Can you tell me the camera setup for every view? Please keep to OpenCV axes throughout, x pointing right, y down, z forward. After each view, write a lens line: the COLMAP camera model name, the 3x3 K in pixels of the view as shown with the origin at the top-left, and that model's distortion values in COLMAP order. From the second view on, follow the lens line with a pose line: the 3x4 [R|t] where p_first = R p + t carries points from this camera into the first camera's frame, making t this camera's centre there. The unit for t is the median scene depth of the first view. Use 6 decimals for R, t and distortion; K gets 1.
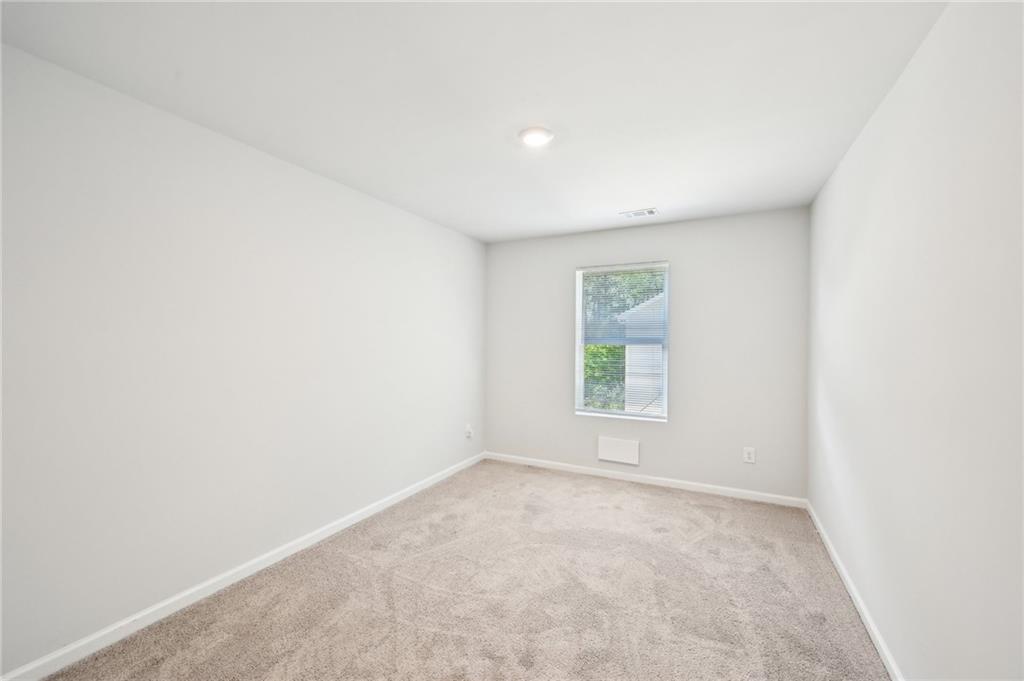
lens RADIAL K [[409.8, 0, 504.4], [0, 409.8, 342.1], [0, 0, 1]] dist [0.003084, -0.002010]
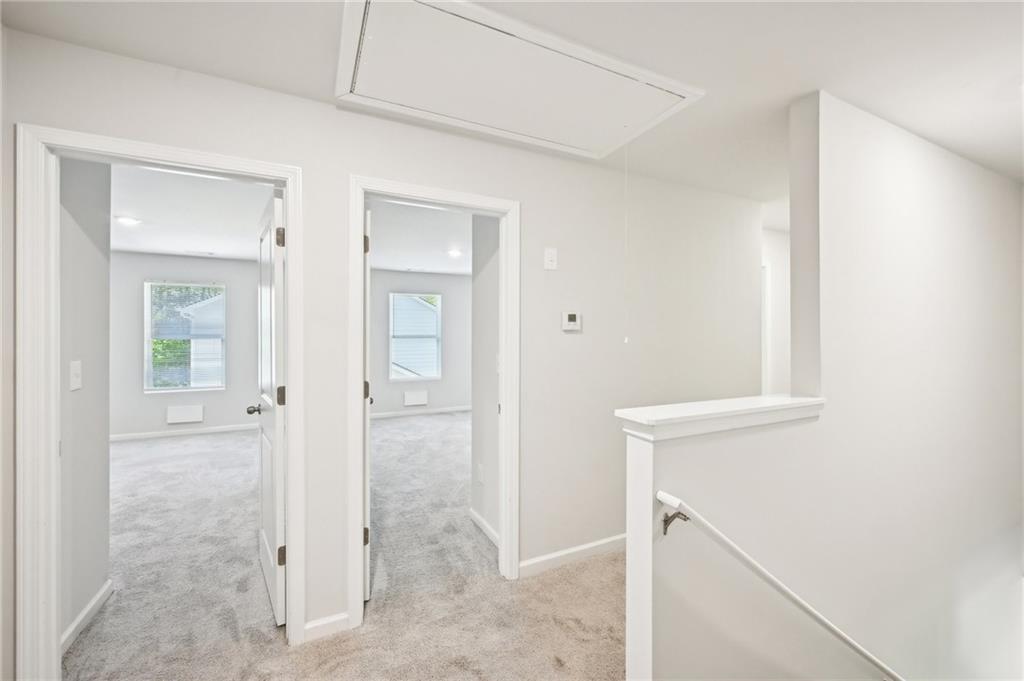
lens RADIAL K [[409.8, 0, 506.1], [0, 409.8, 341.7], [0, 0, 1]] dist [0.003084, -0.002010]
pose [[0.586538, -0.010037, 0.809860, -0.211338], [-0.000509, 0.999918, 0.012762, -0.003425], [-0.809922, -0.007898, 0.586485, -0.705669]]
